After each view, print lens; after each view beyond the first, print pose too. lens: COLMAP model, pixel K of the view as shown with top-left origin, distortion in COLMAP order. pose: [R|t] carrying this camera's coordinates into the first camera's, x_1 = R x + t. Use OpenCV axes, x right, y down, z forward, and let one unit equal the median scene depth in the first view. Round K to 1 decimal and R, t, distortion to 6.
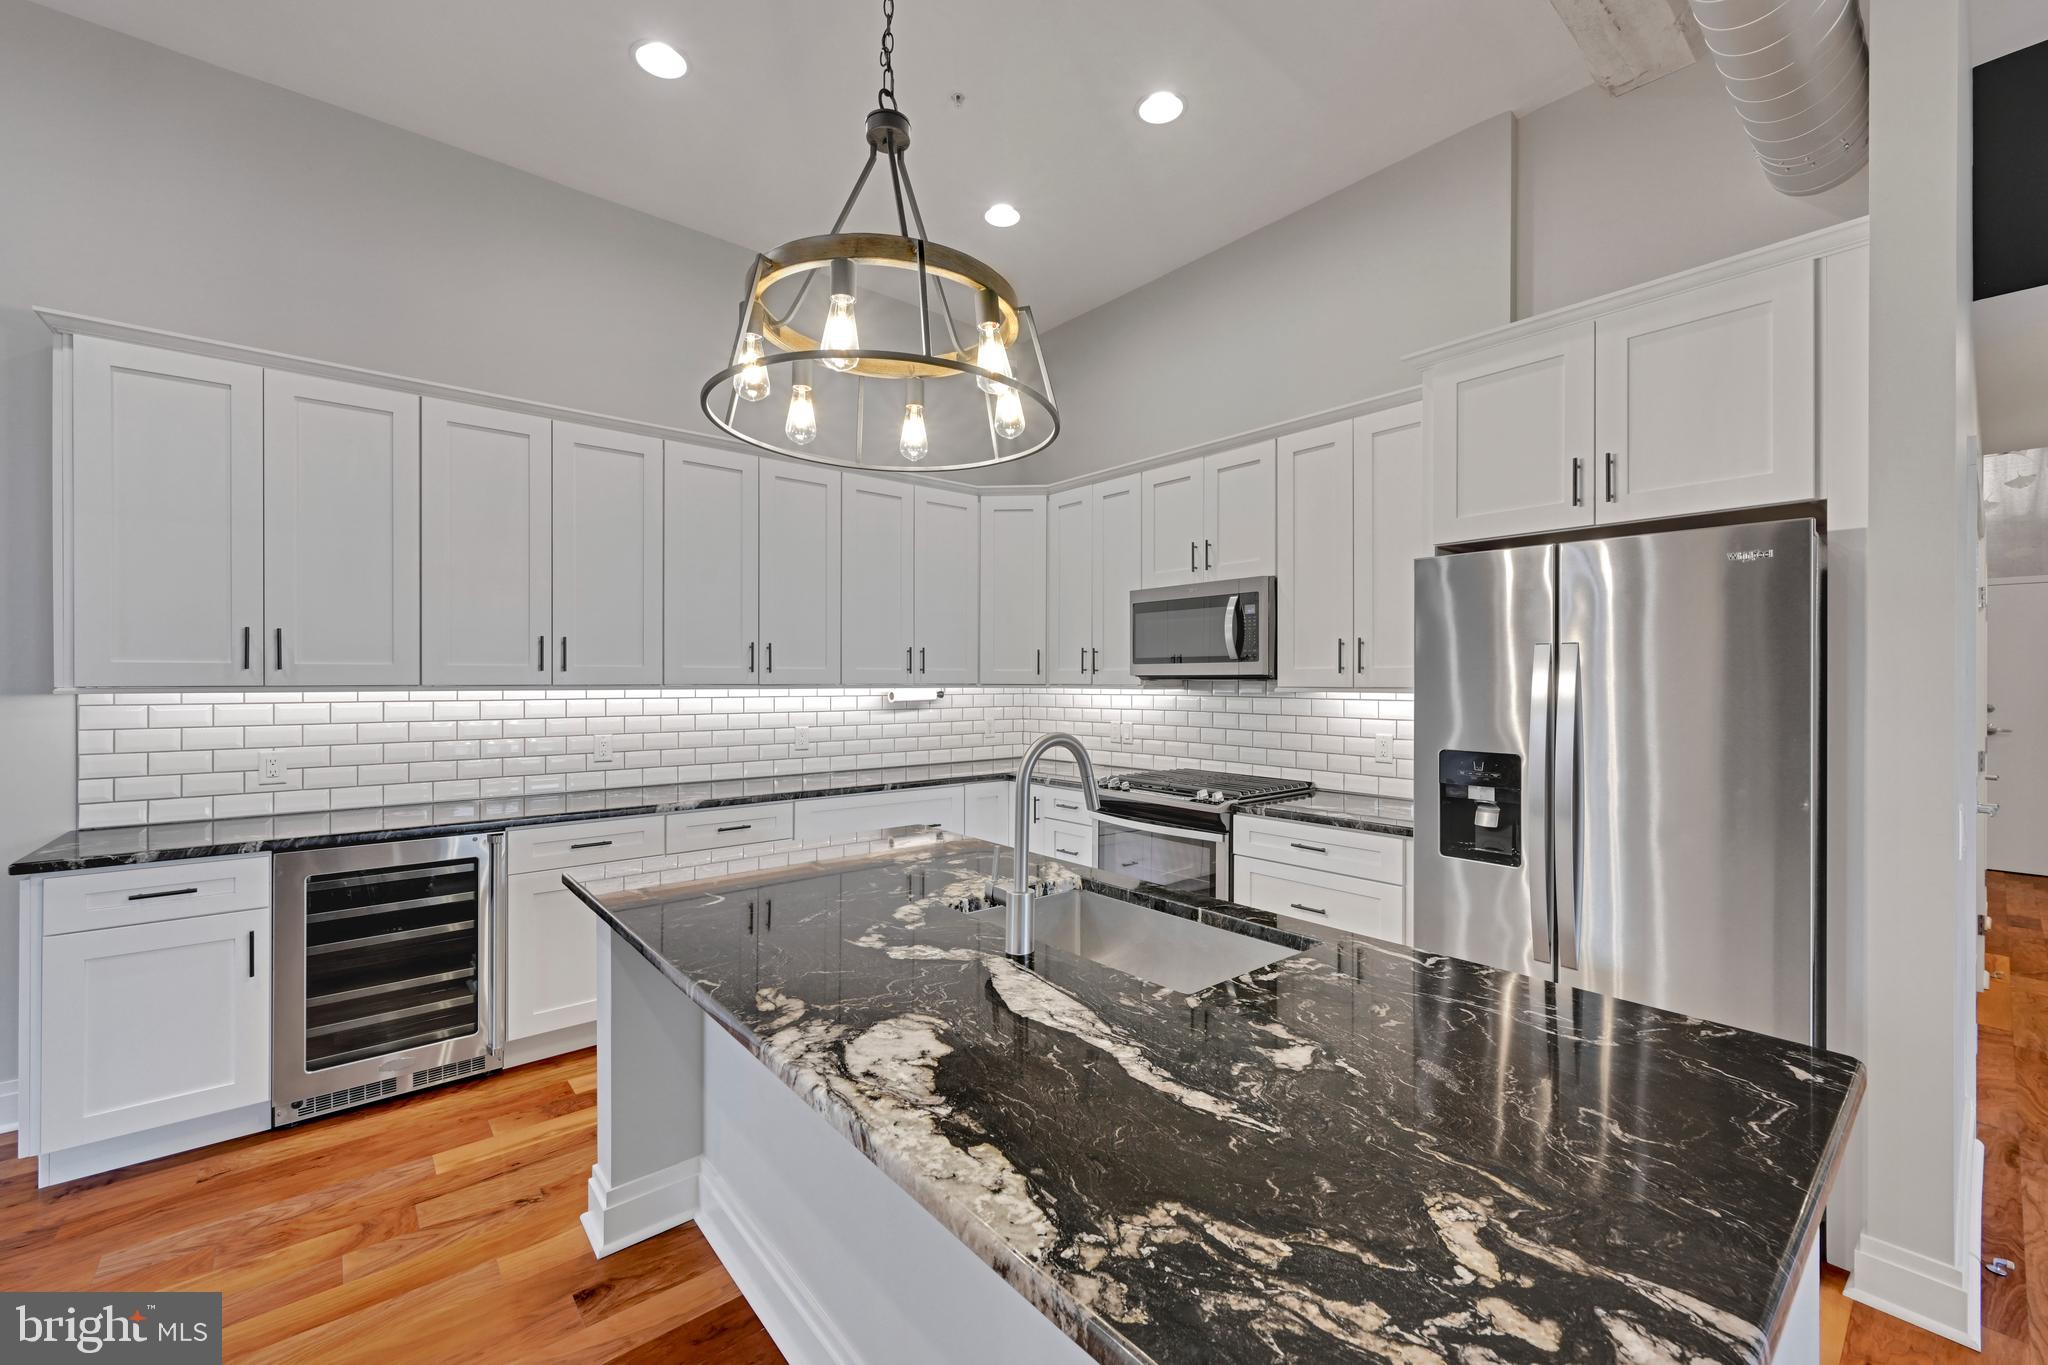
lens RADIAL K [[843.1, 0, 1020.2], [0, 843.1, 669.6], [0, 0, 1]] dist [-0.000425, -0.000165]
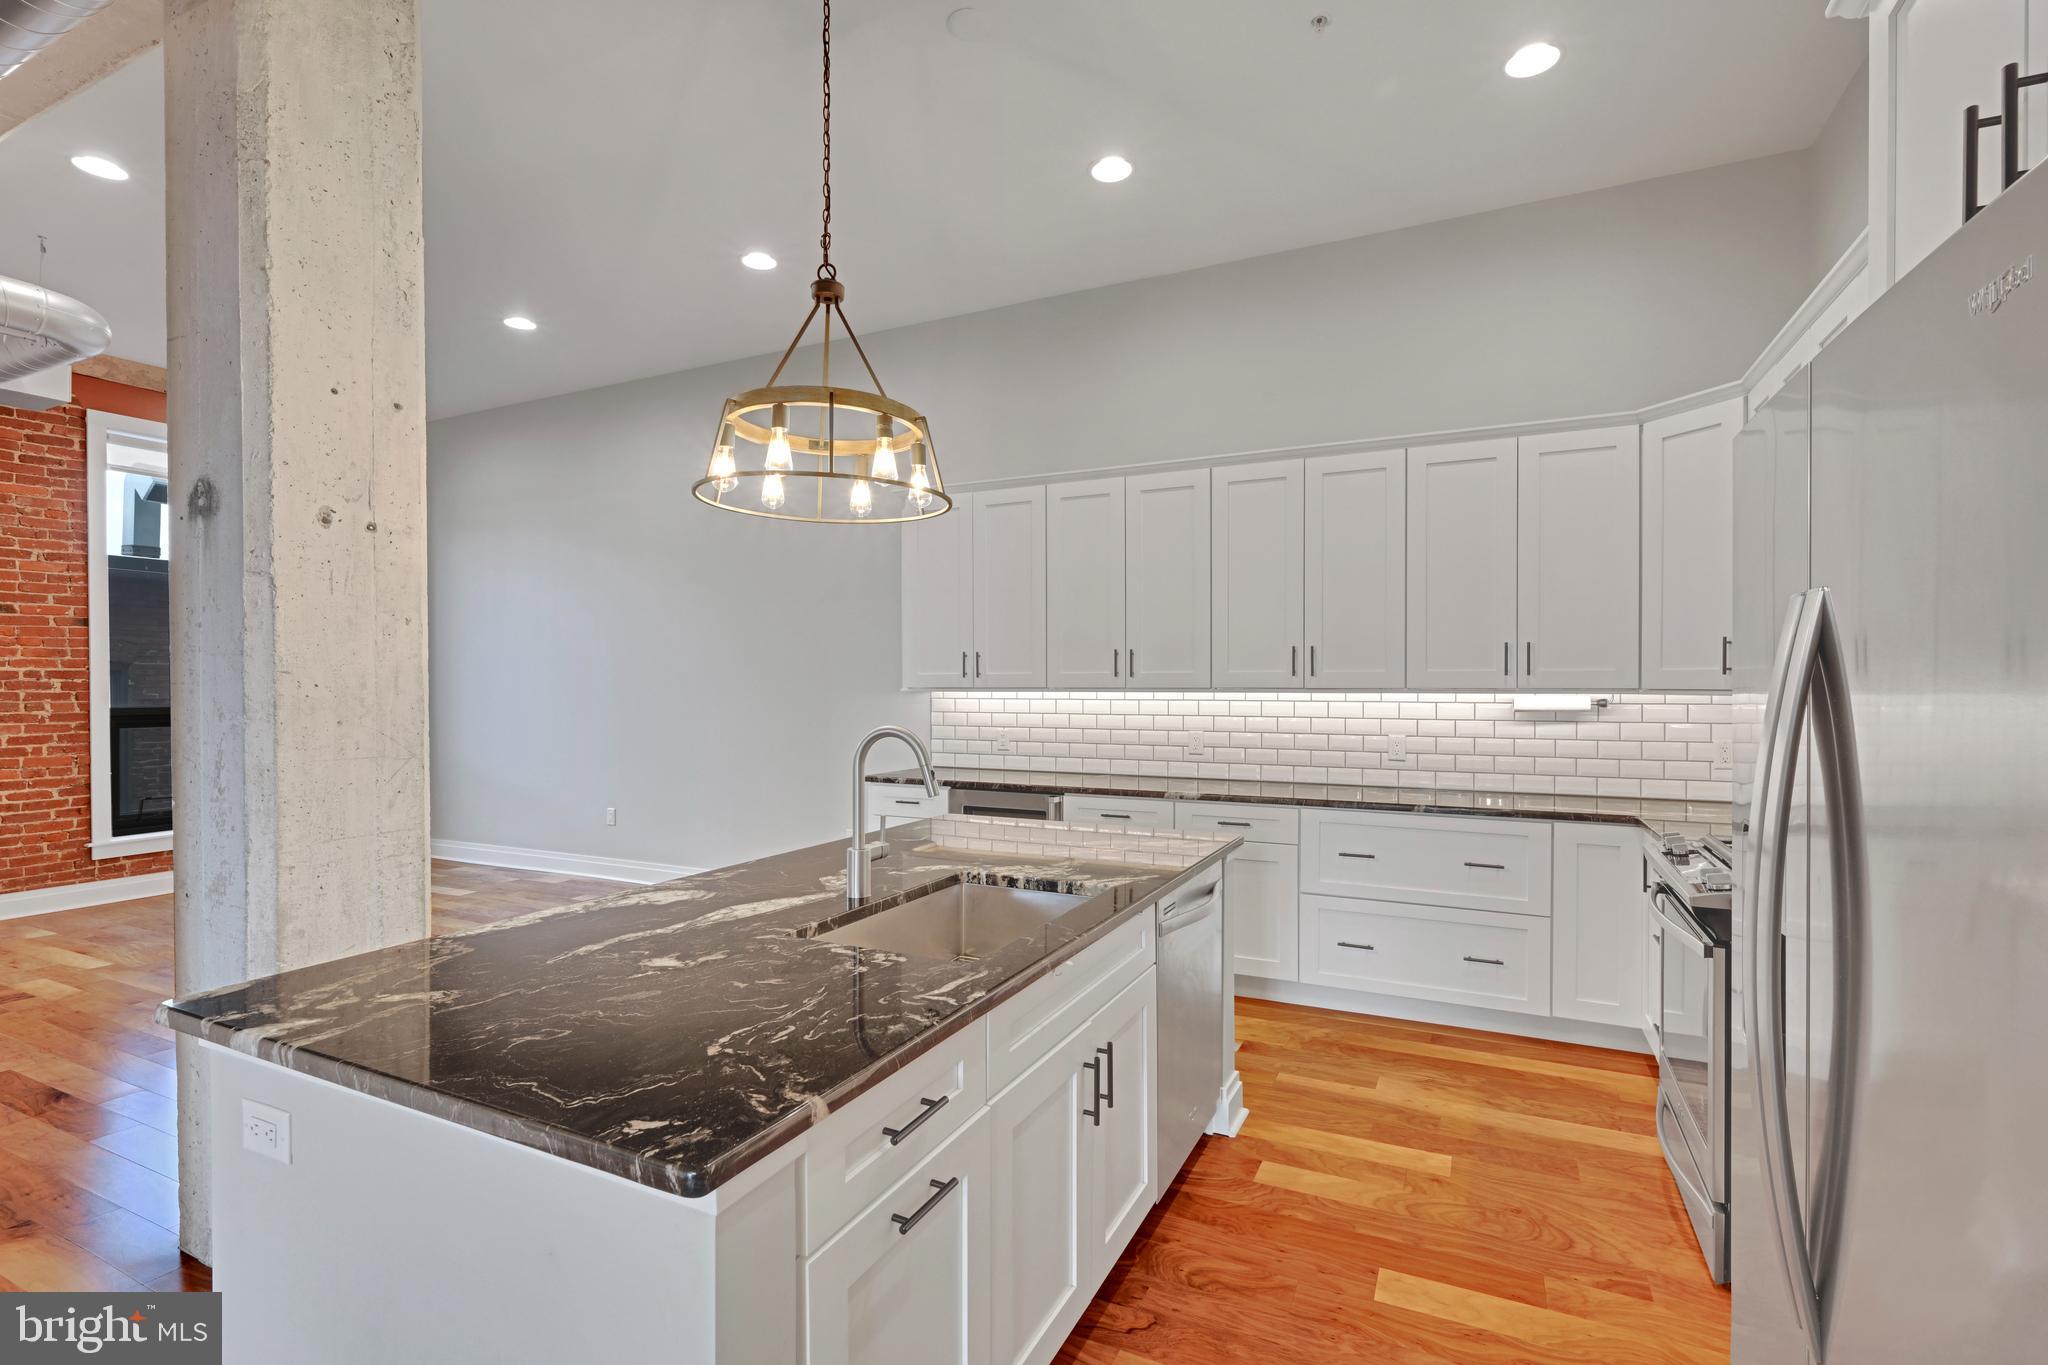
lens RADIAL K [[910.5, 0, 1029.8], [0, 910.5, 683.3], [0, 0, 1]] dist [0.004976, 0.000464]
pose [[0.407677, -0.003768, -0.913119, 0.794460], [0.013505, 0.999907, 0.001904, 0.007707], [0.913027, -0.013108, 0.407690, 0.397144]]
